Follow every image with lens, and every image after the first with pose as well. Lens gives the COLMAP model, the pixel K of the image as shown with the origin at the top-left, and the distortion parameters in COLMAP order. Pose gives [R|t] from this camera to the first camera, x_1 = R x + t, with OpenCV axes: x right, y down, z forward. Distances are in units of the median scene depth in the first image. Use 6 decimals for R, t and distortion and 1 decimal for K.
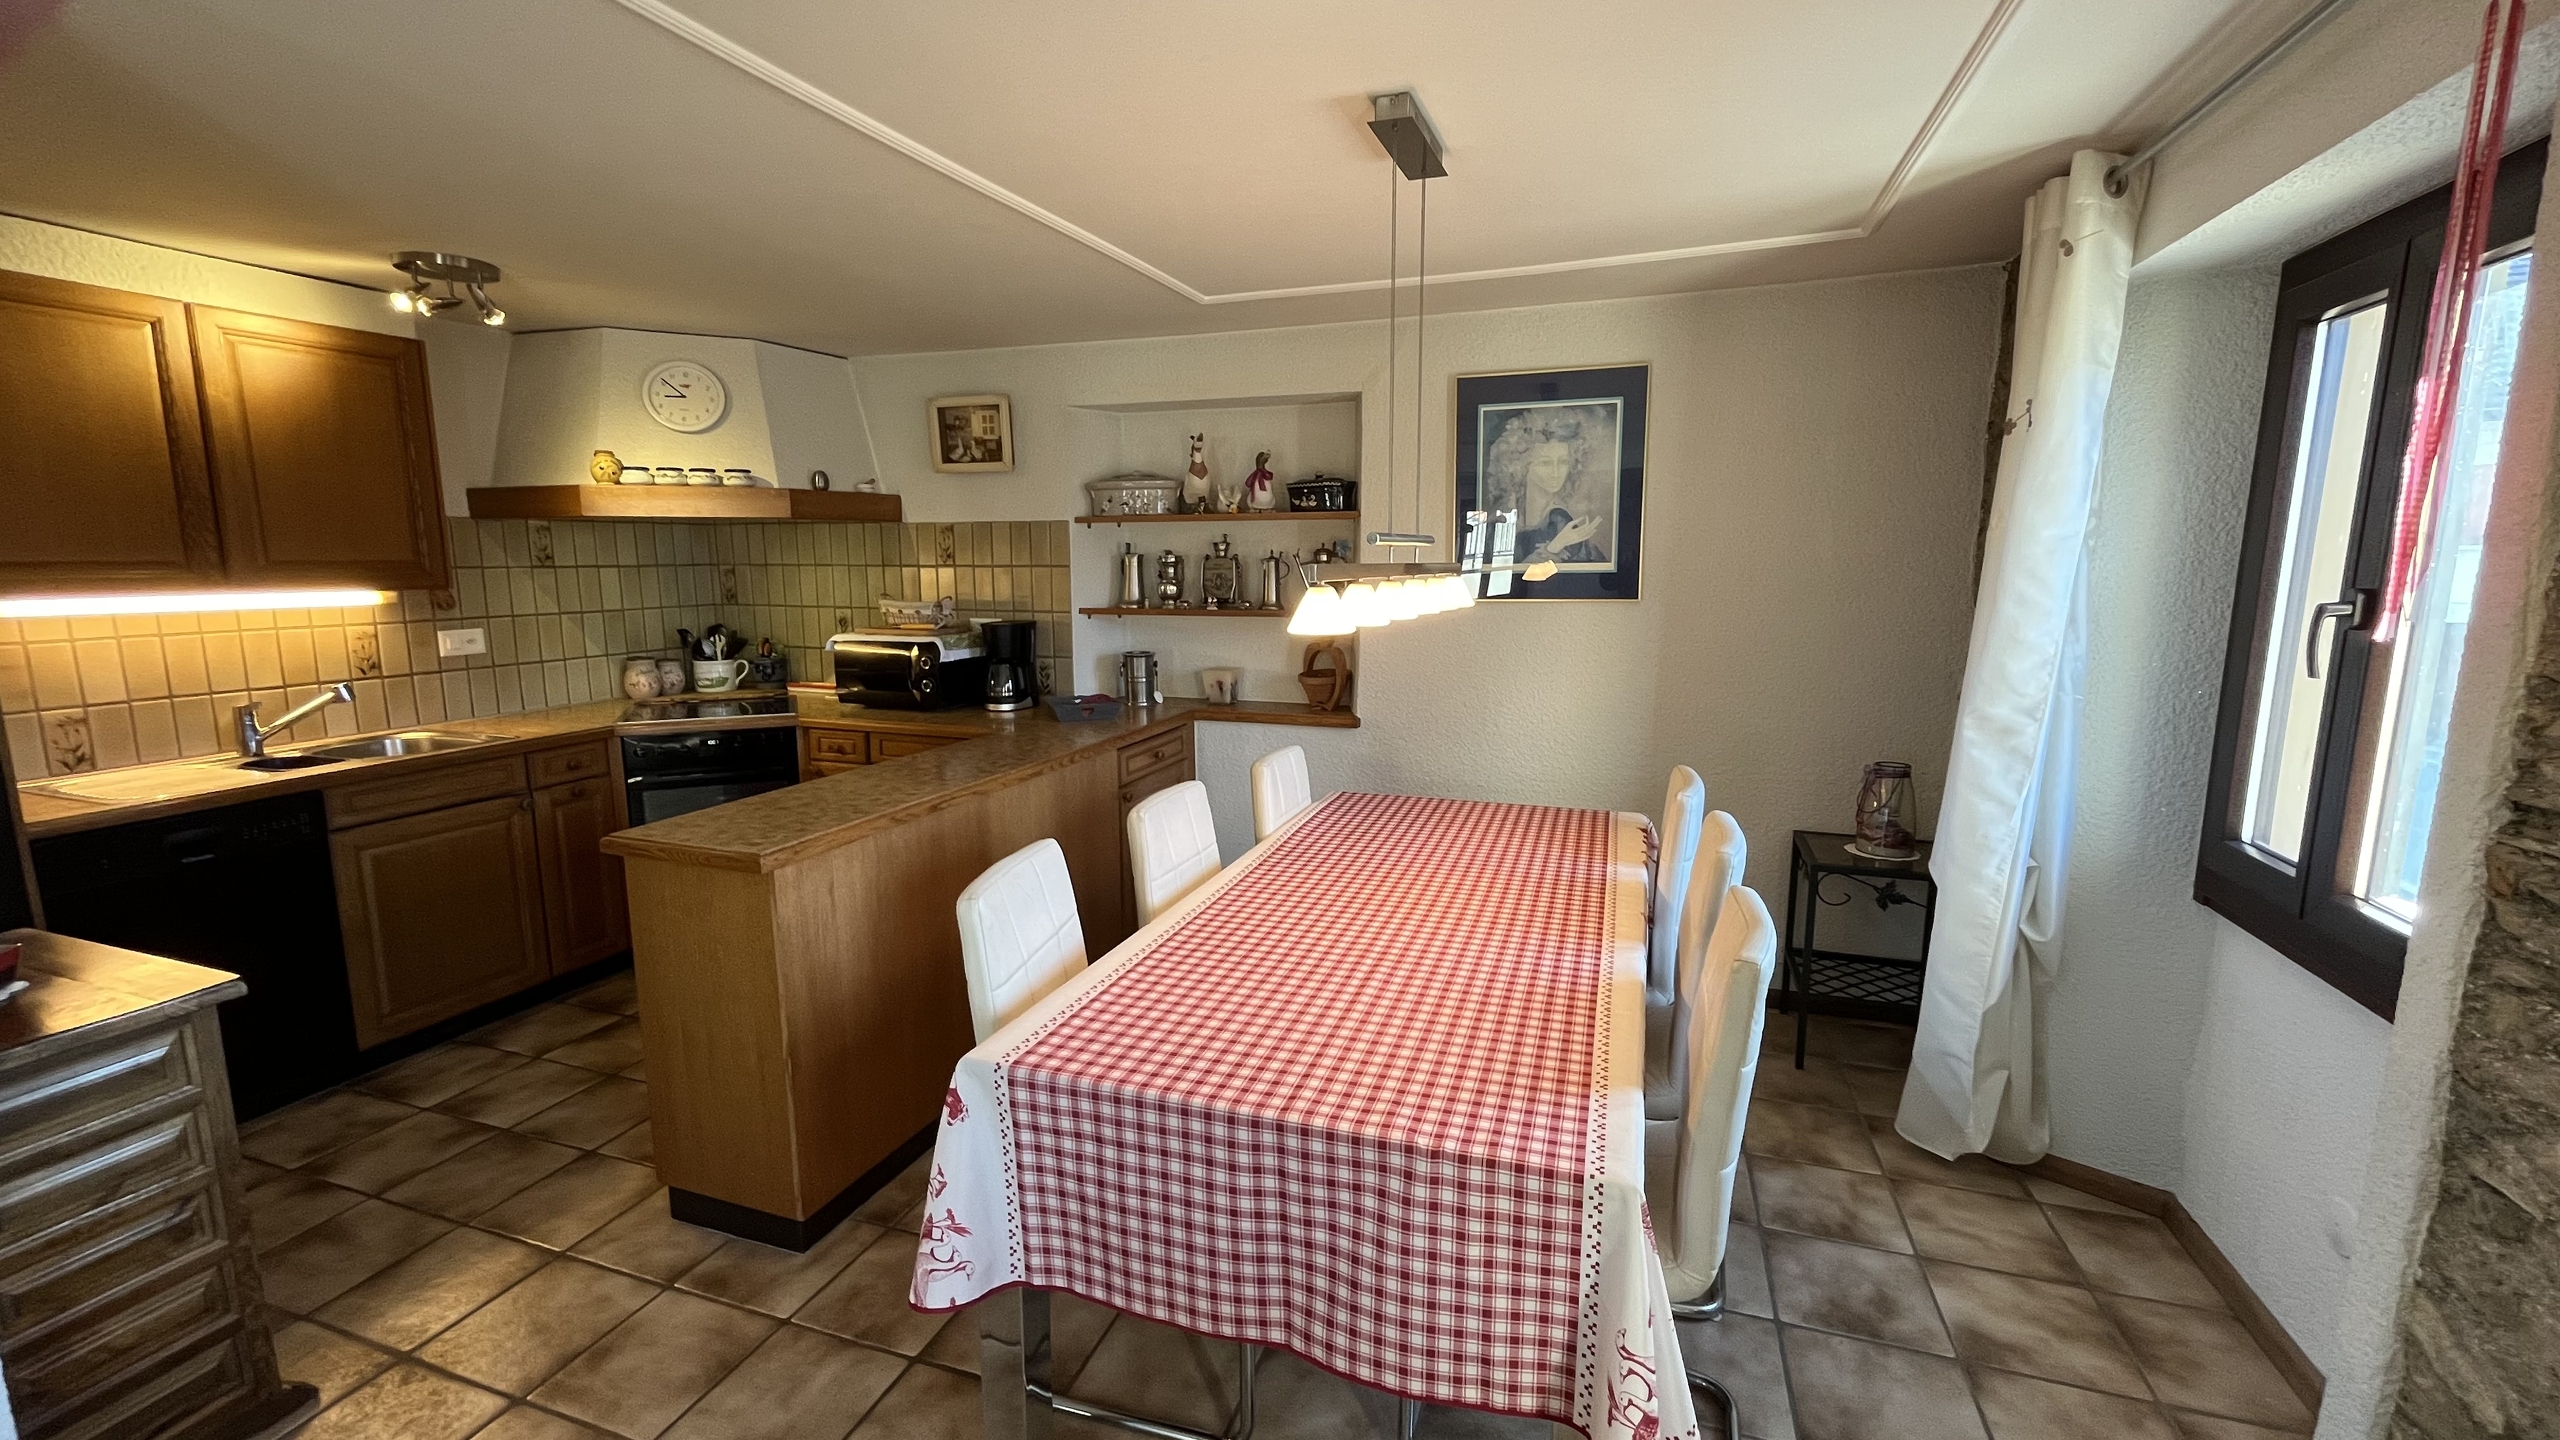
lens RADIAL K [[1038.4, 0, 1280.5], [0, 1038.4, 719.6], [0, 0, 1]] dist [-0.001882, 0.000156]
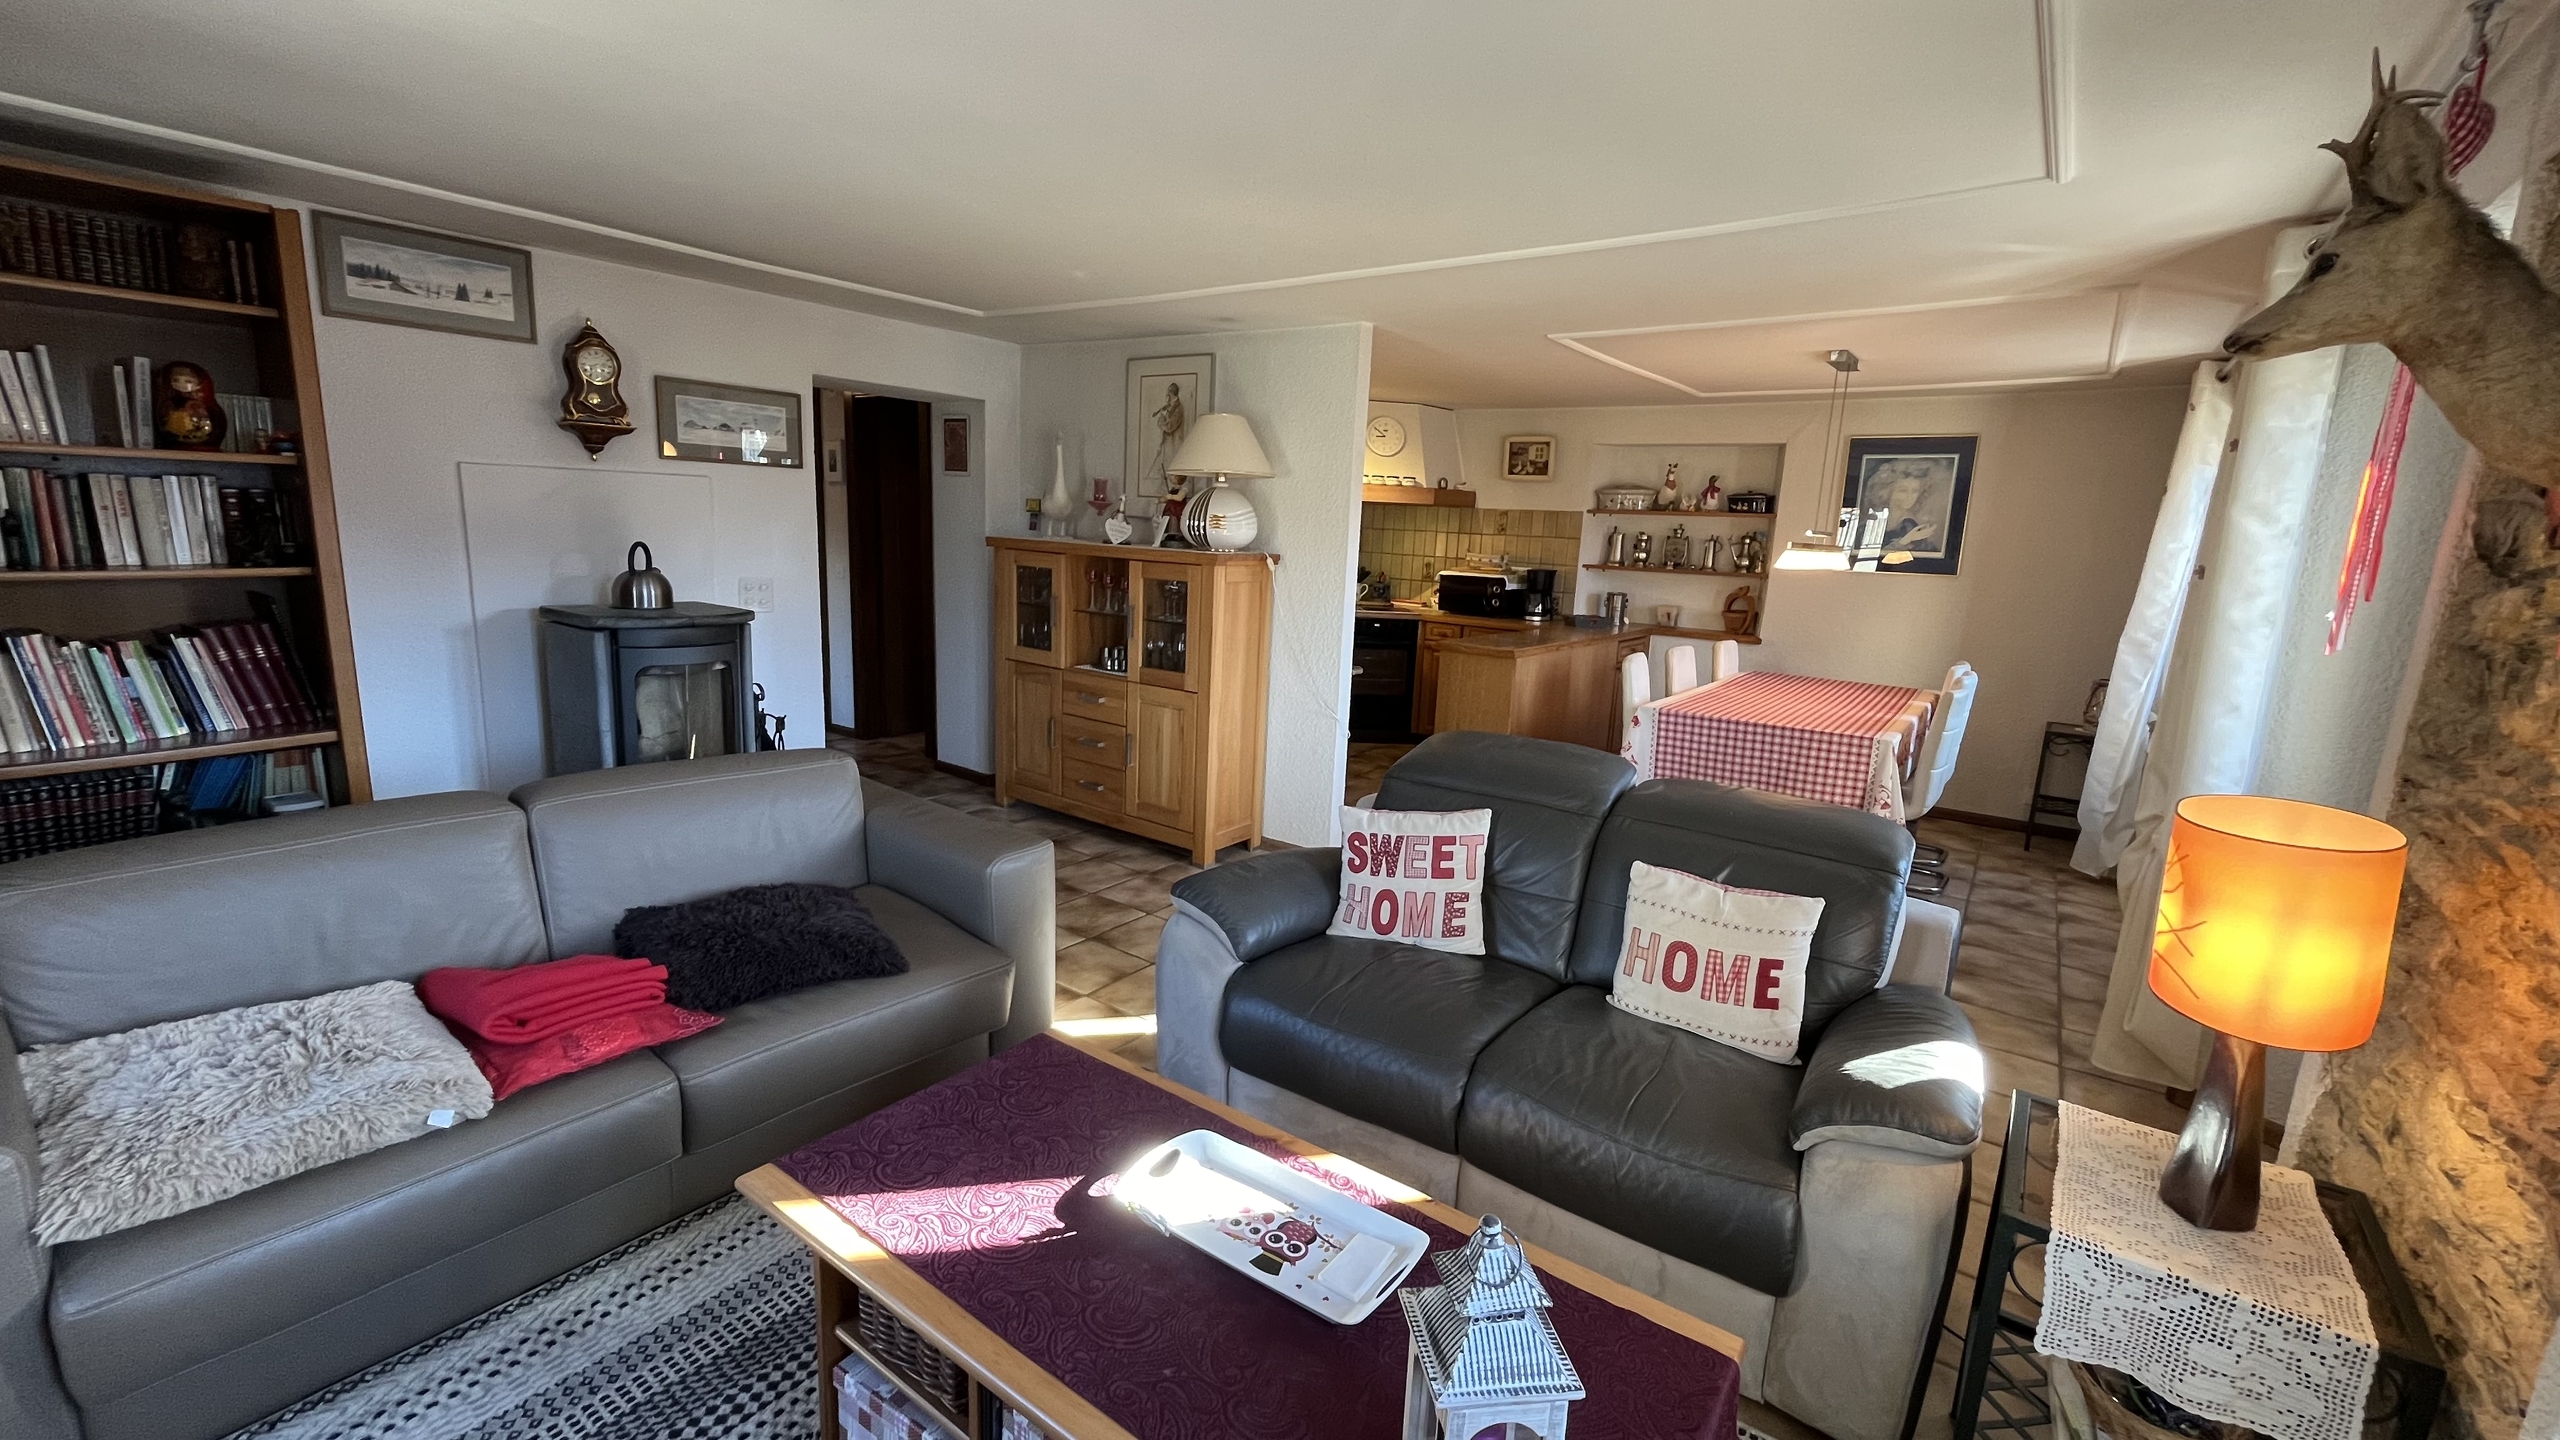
lens RADIAL K [[1038.4, 0, 1272.3], [0, 1038.4, 718.9], [0, 0, 1]] dist [-0.001882, 0.000156]
pose [[0.950856, 0.099068, -0.293356, -0.159384], [-0.091658, 0.995029, 0.038936, 0.126219], [0.295755, -0.010134, 0.955210, -0.776290]]
